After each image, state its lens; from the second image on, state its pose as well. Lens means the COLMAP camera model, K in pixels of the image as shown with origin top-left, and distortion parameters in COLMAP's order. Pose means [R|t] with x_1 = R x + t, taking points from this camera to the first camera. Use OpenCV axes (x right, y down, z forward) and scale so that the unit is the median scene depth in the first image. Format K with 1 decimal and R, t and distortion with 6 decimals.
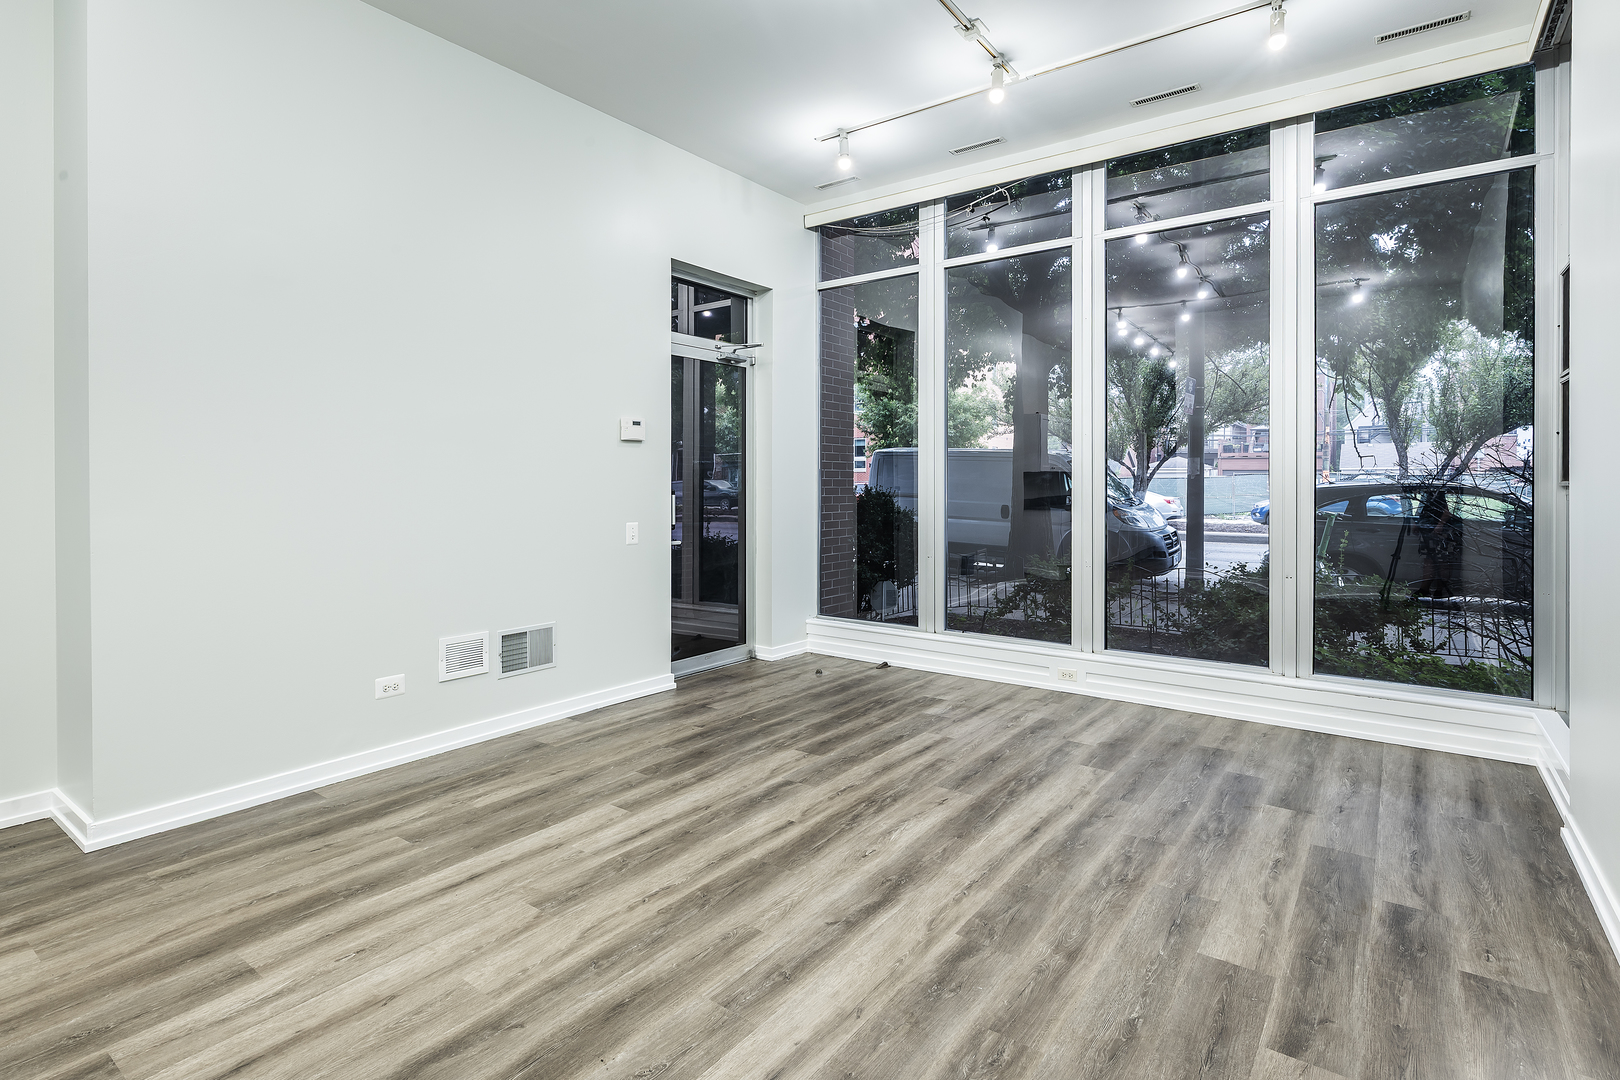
lens RADIAL K [[808.1, 0, 823.1], [0, 808.1, 539.0], [0, 0, 1]] dist [-0.006879, -0.000917]
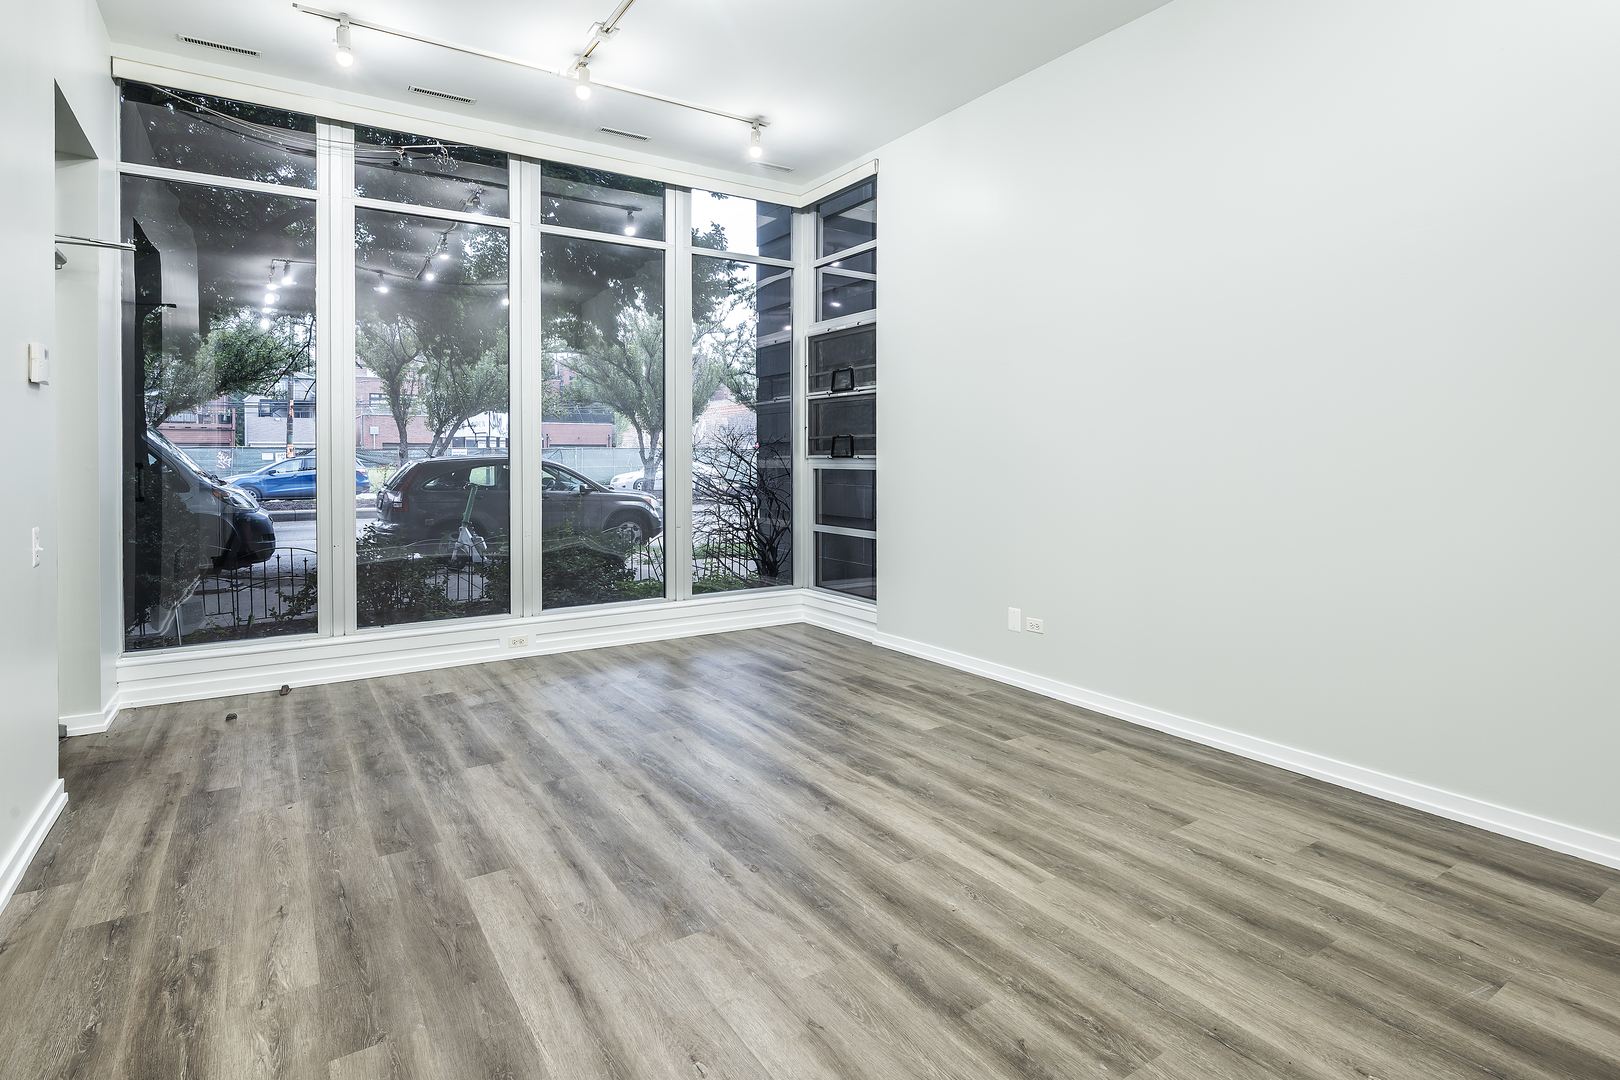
lens RADIAL K [[808.1, 0, 821.8], [0, 808.1, 544.0], [0, 0, 1]] dist [-0.006879, -0.000917]
pose [[0.353625, -0.102533, 0.929751, -0.912615], [0.066128, 0.994227, 0.084492, -0.035049], [-0.933047, 0.031604, 0.358364, 0.439728]]
